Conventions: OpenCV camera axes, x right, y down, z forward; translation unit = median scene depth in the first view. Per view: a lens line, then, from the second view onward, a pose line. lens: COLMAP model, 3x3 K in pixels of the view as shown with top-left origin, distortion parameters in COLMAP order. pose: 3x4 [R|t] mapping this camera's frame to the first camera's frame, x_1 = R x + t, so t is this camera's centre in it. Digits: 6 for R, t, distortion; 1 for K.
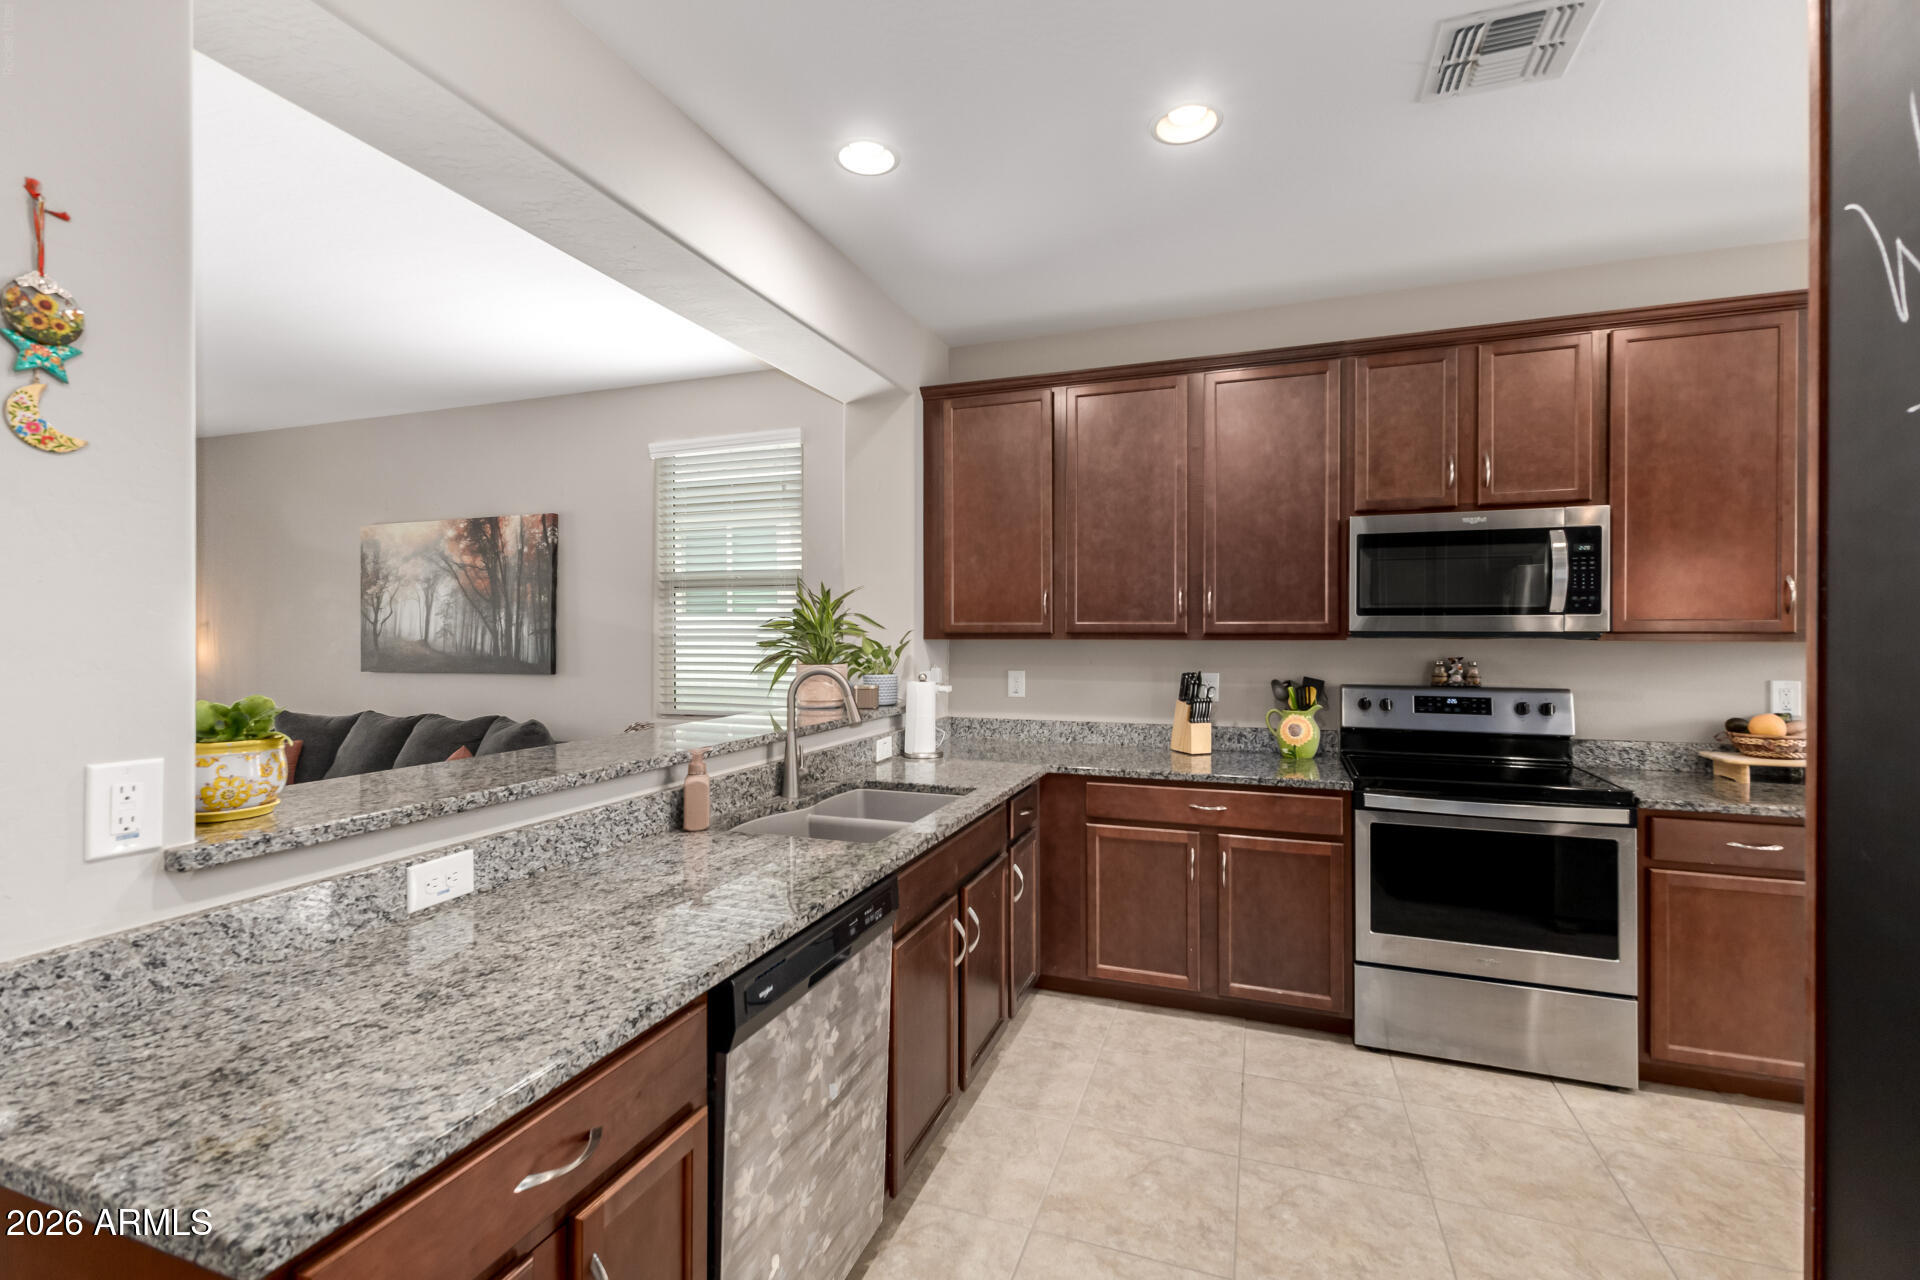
lens RADIAL K [[835.6, 0, 957.8], [0, 835.6, 636.5], [0, 0, 1]] dist [0.007834, -0.000179]
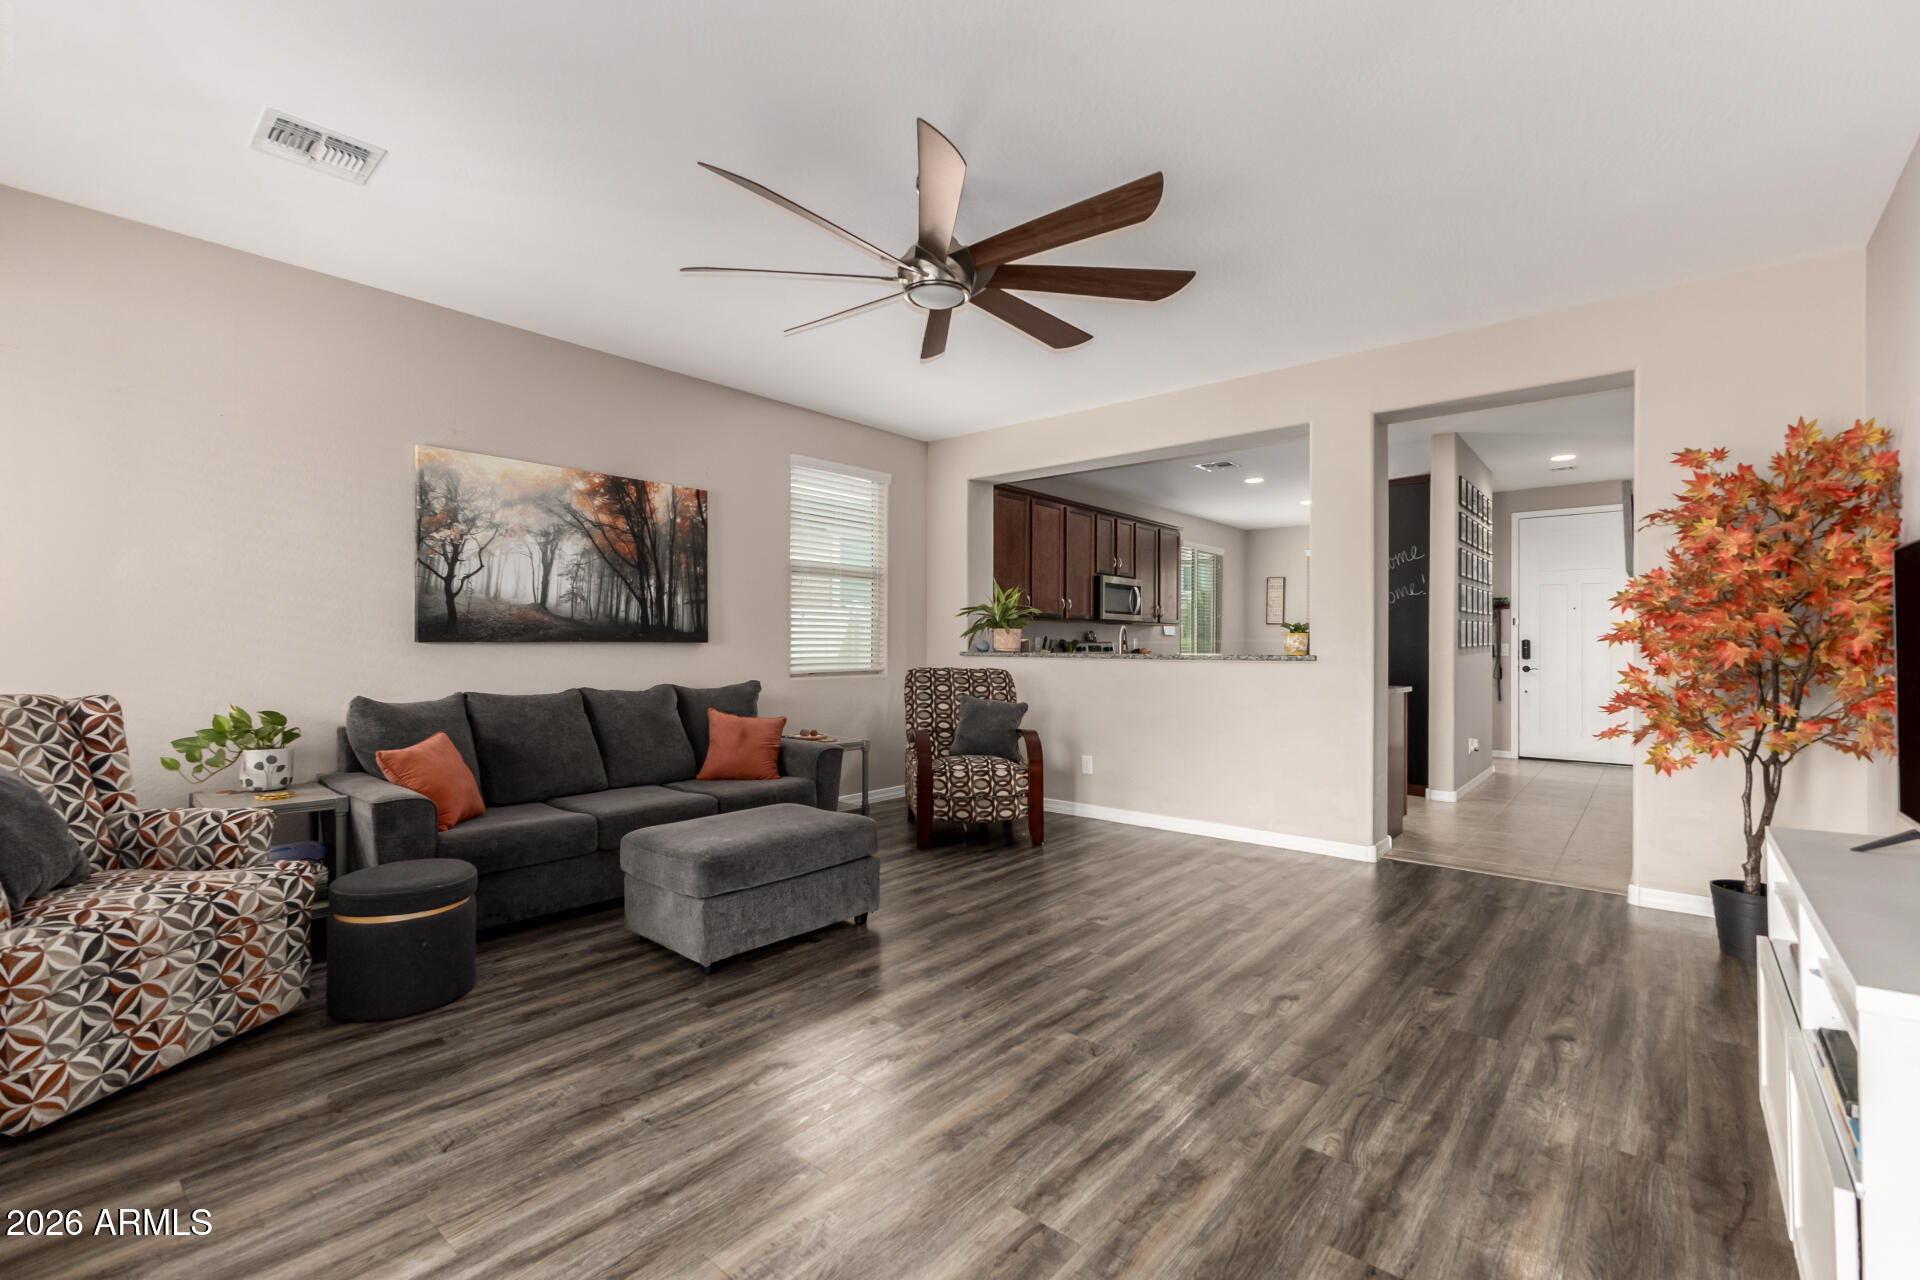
lens RADIAL K [[835.6, 0, 952.8], [0, 835.6, 644.8], [0, 0, 1]] dist [0.007834, -0.000179]
pose [[0.361107, 0.003591, 0.932518, -1.295416], [0.000899, 0.999991, -0.004199, 0.050226], [-0.932524, 0.002355, 0.361100, 0.311563]]
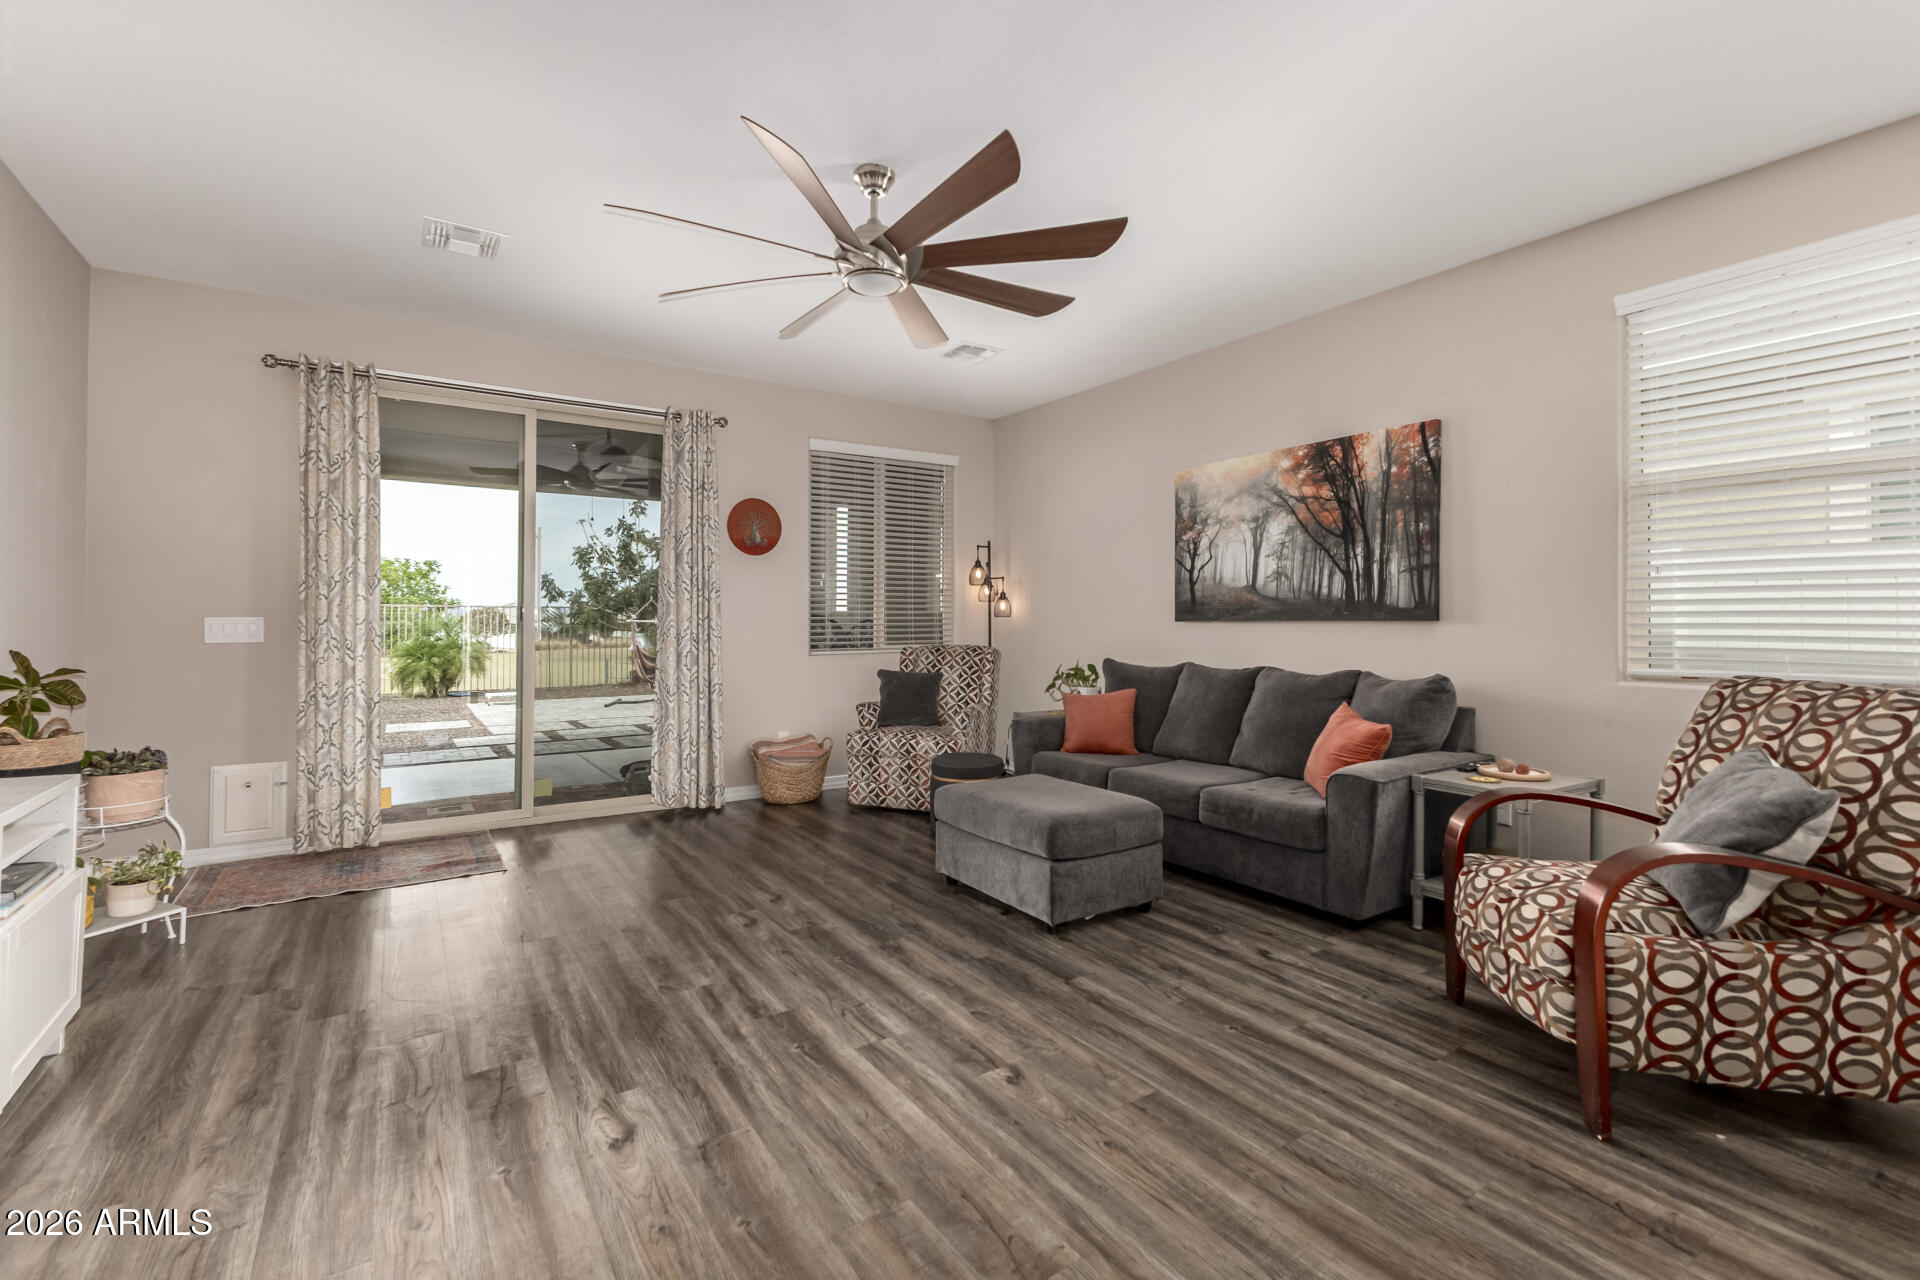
lens RADIAL K [[835.6, 0, 968.7], [0, 835.6, 612.2], [0, 0, 1]] dist [0.007834, -0.000179]
pose [[0.810587, -0.002711, -0.585612, -0.360723], [-0.007035, 0.999872, -0.014367, 0.049001], [0.585577, 0.015766, 0.810464, 0.089695]]
